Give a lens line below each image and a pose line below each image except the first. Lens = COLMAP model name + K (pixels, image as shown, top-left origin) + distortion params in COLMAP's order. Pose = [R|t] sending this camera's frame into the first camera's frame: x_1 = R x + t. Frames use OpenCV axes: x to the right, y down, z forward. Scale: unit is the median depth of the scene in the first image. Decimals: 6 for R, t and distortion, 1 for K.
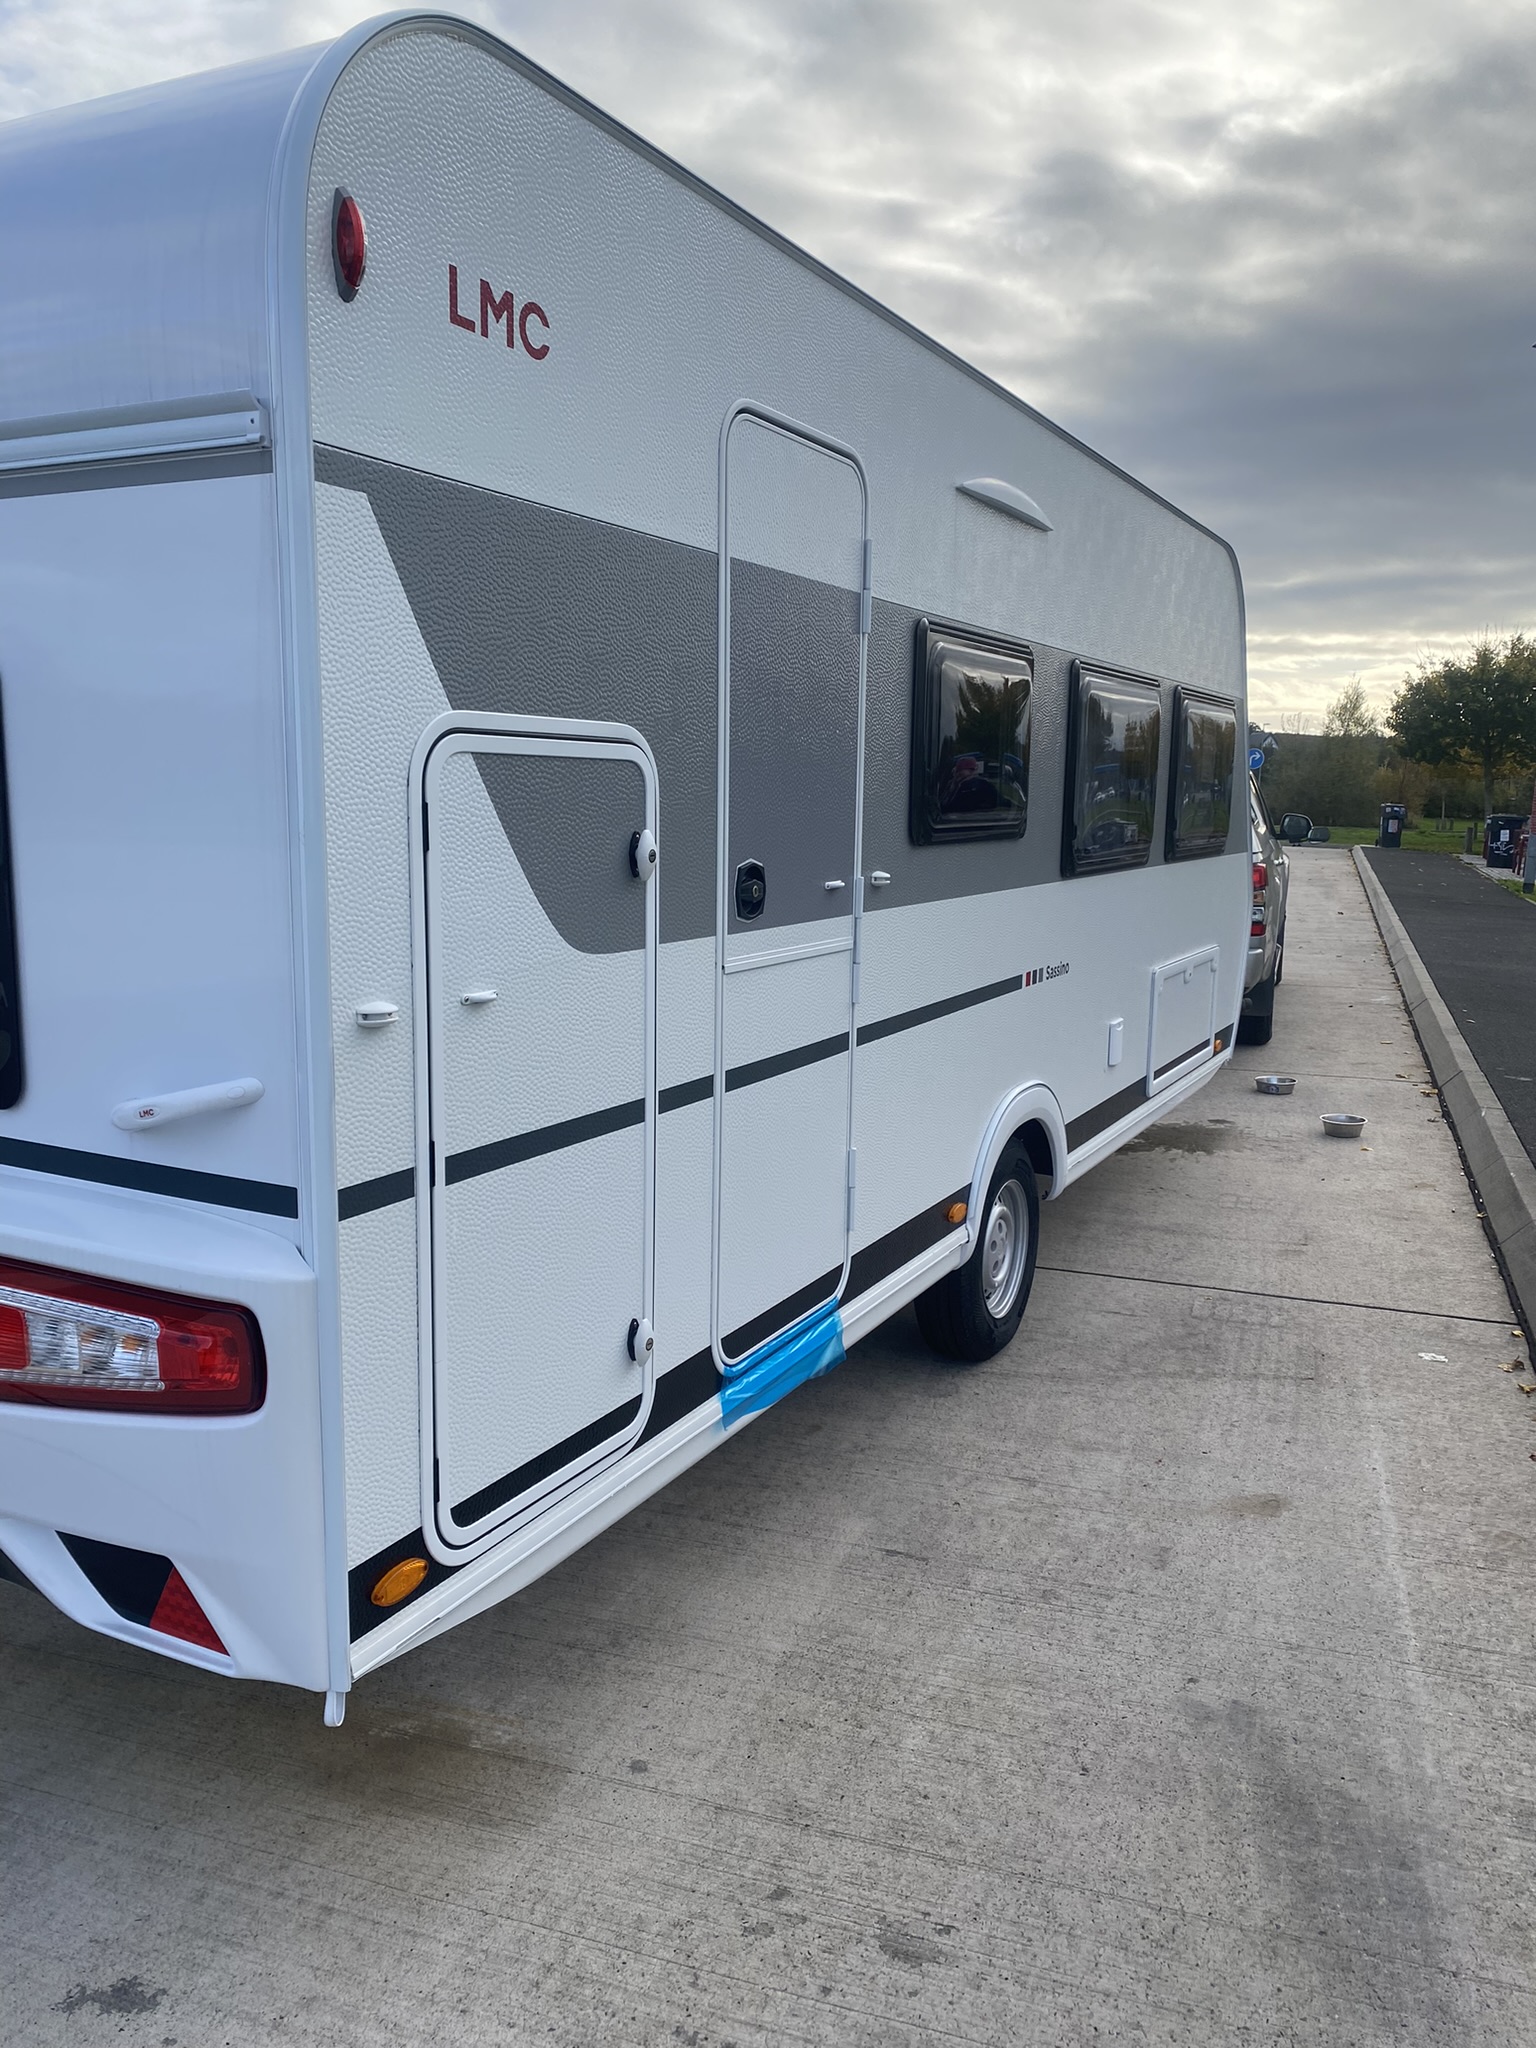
lens RADIAL K [[1555.6, 0, 789.4], [0, 1555.6, 1029.4], [0, 0, 1]] dist [0.028350, -0.030058]
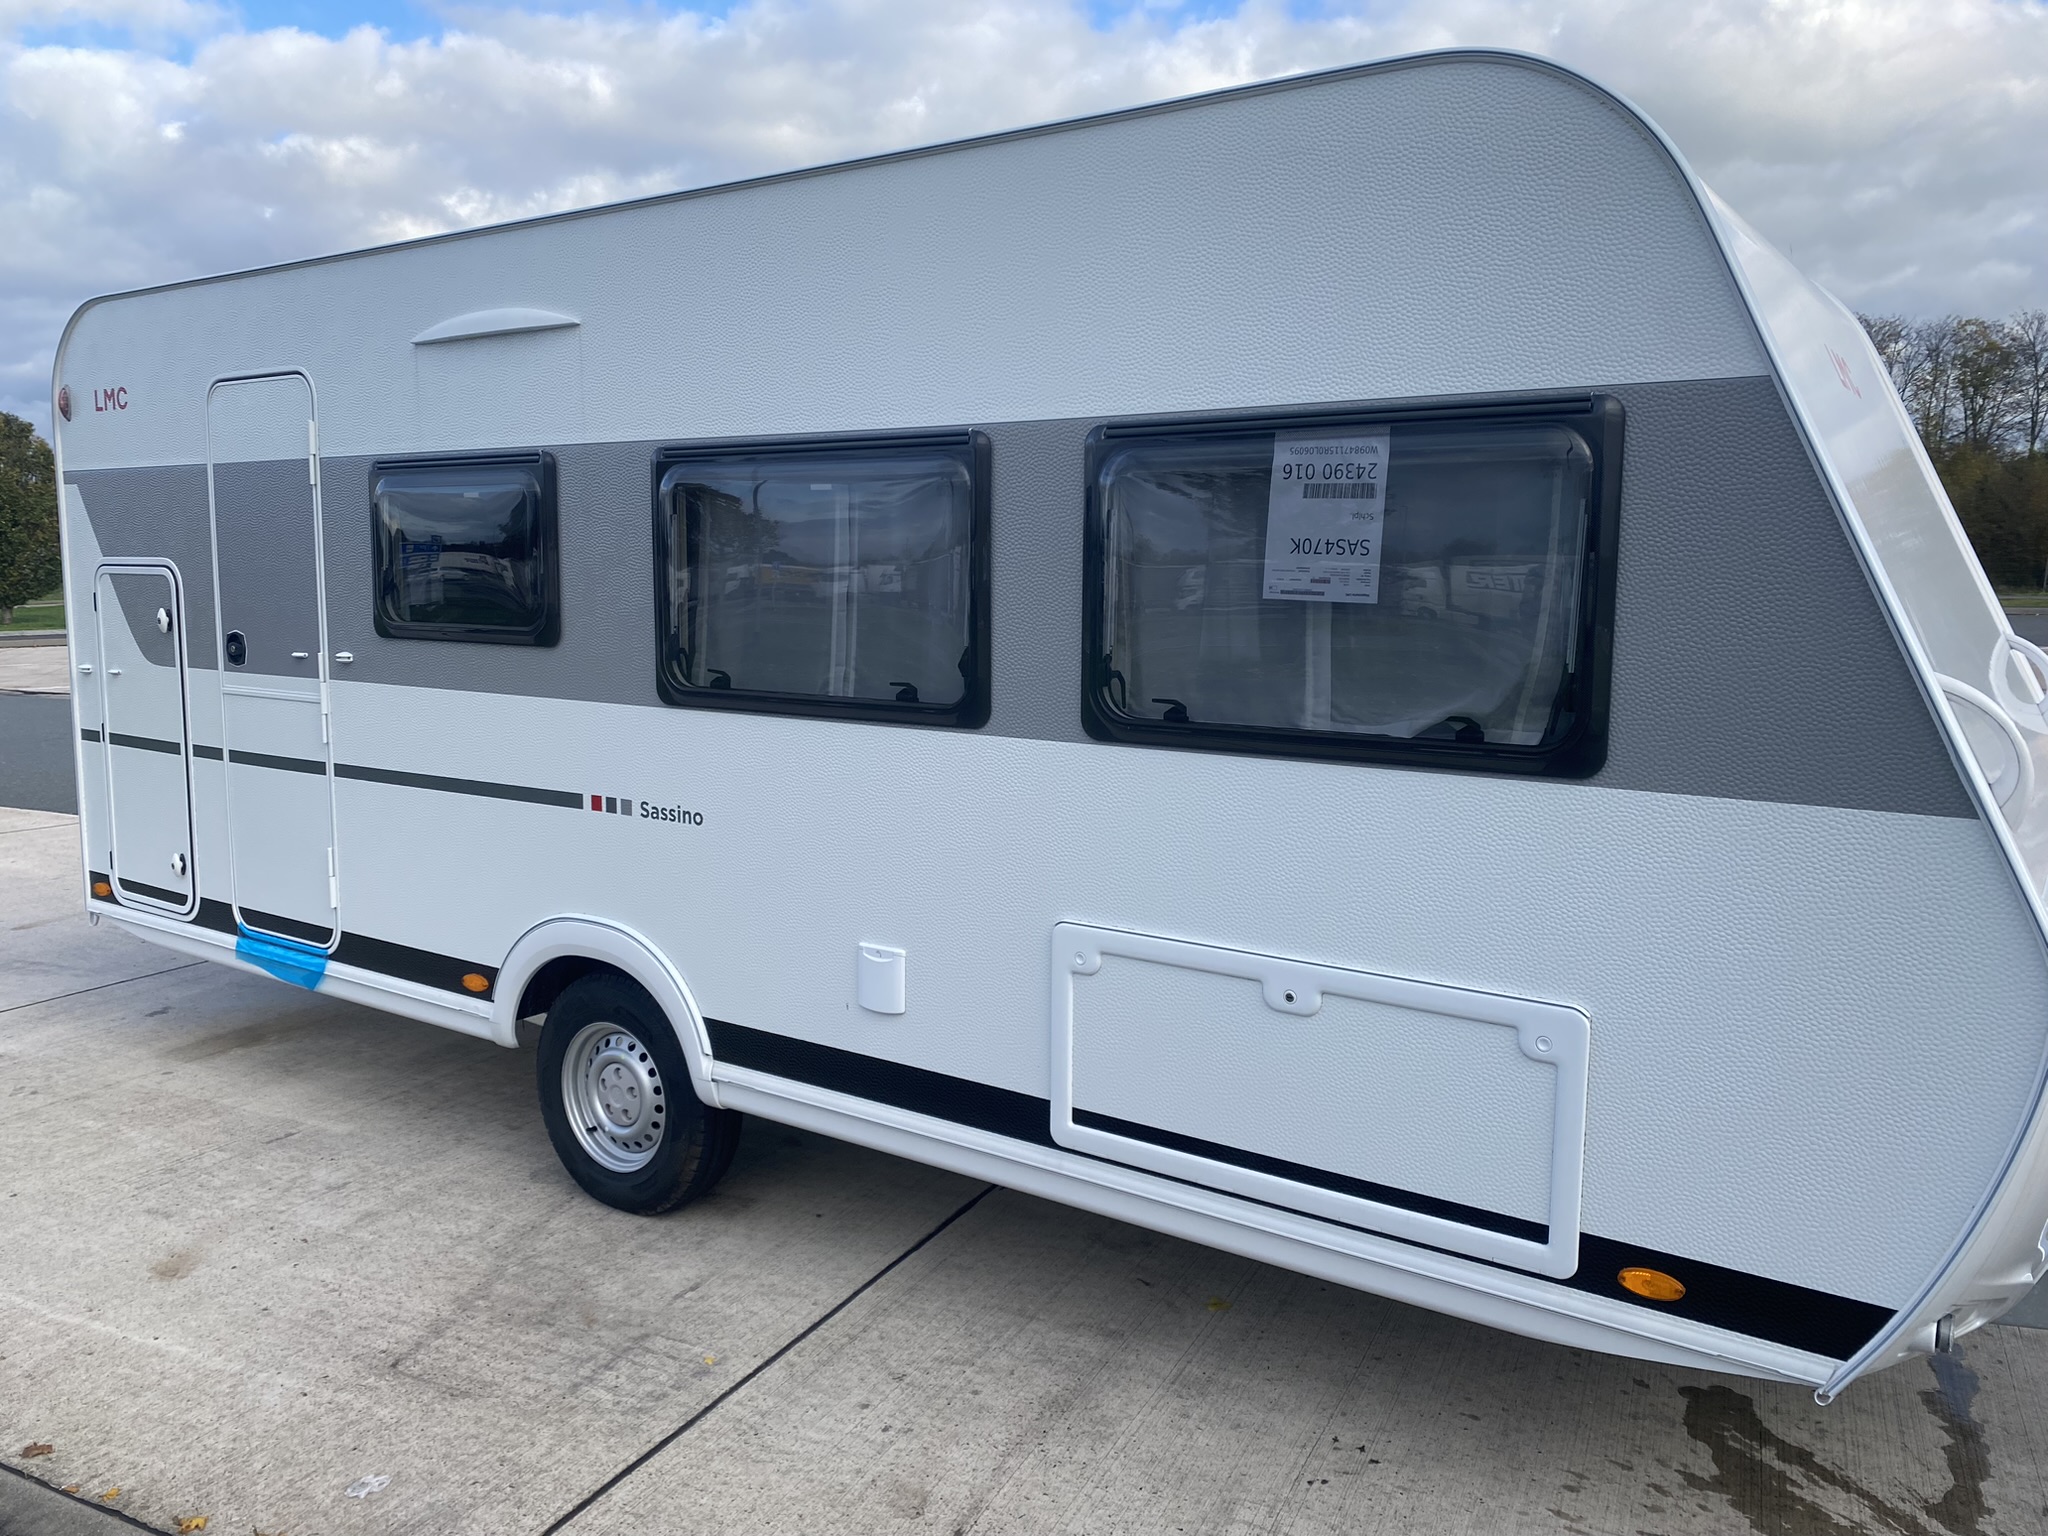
lens RADIAL K [[1555.6, 0, 1033.6], [0, 1555.6, 766.8], [0, 0, 1]] dist [0.028350, -0.030058]
pose [[-0.129645, 0.099481, -0.986558, 1.283553], [-0.172524, 0.977515, 0.121241, -0.262419], [0.976436, 0.185923, -0.109567, 1.683780]]
